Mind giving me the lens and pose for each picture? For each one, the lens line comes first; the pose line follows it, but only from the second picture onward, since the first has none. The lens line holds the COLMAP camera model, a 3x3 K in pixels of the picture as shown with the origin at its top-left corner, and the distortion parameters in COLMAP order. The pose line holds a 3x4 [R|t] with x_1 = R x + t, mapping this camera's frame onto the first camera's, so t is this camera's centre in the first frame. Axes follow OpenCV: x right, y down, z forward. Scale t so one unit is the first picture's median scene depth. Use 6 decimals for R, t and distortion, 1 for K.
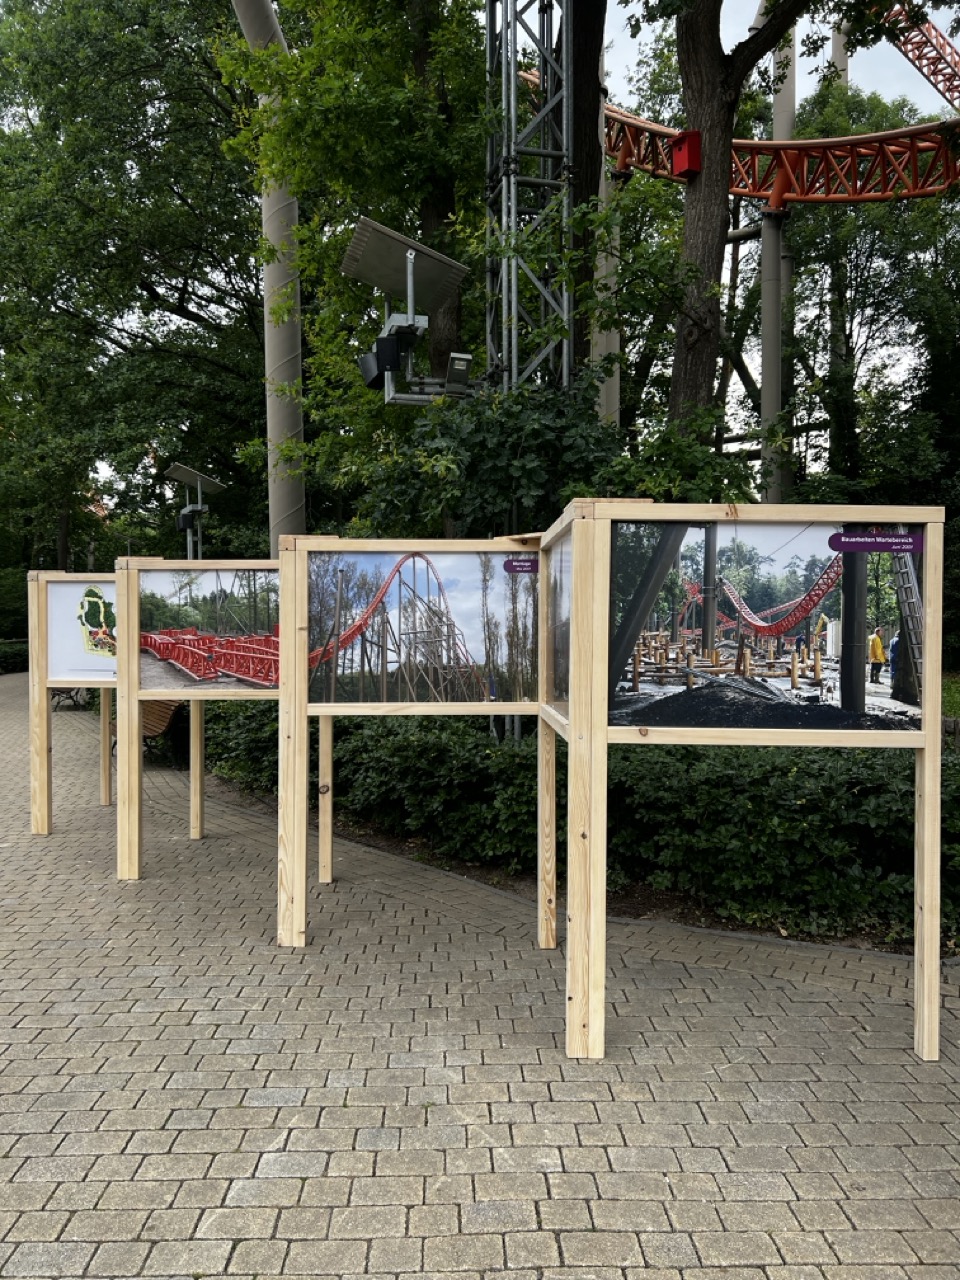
lens RADIAL K [[968.9, 0, 480.0], [0, 968.9, 640.0], [0, 0, 1]] dist [0.043568, -0.057448]
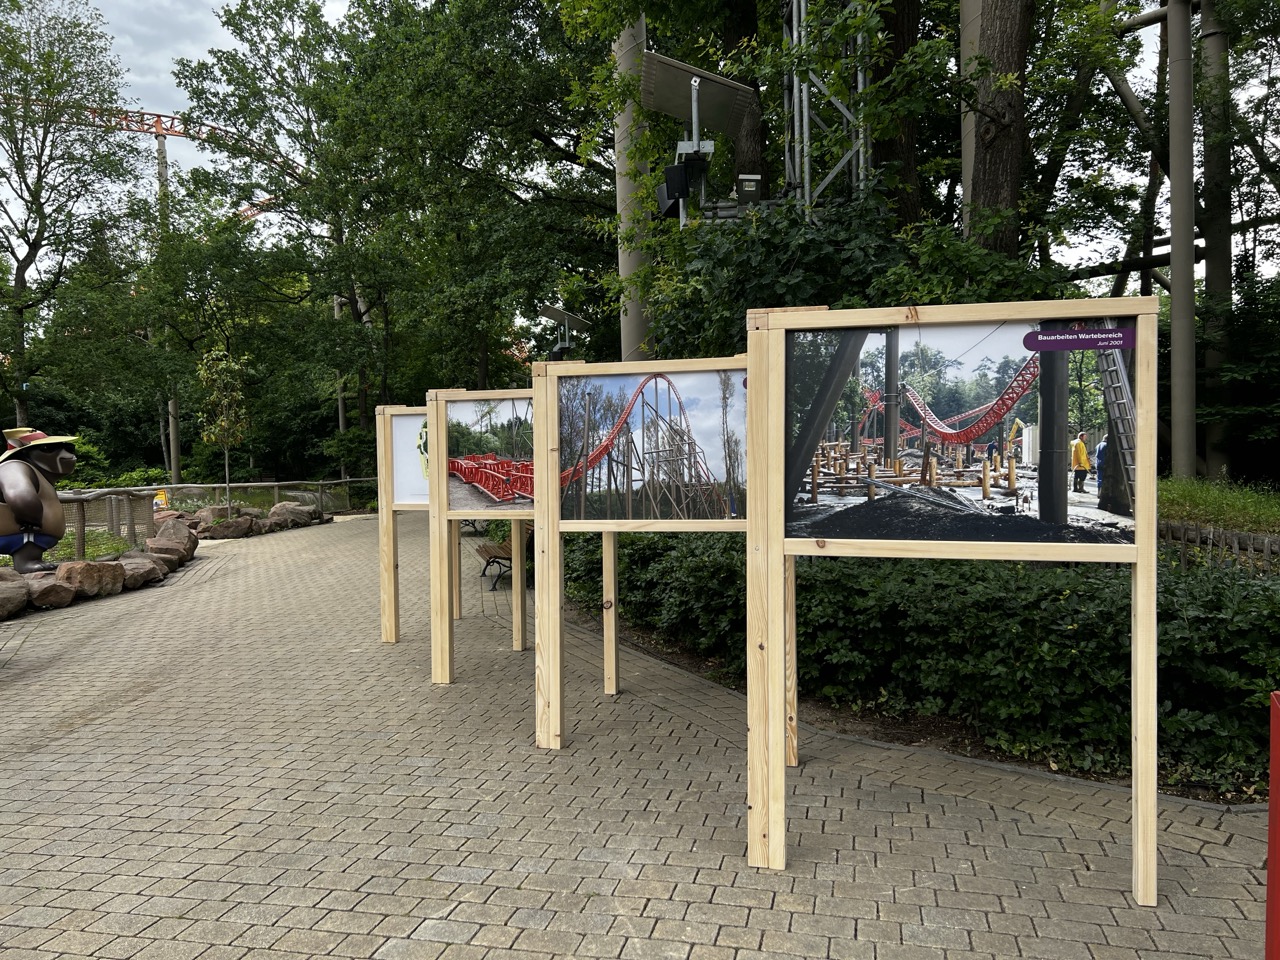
lens RADIAL K [[968.9, 0, 640.0], [0, 968.9, 480.0], [0, 0, 1]] dist [0.043568, -0.057448]
pose [[0.966631, -0.011673, -0.255906, 0.183395], [0.013998, 0.999876, 0.007267, 0.015405], [0.255789, -0.010606, 0.966674, 0.001432]]
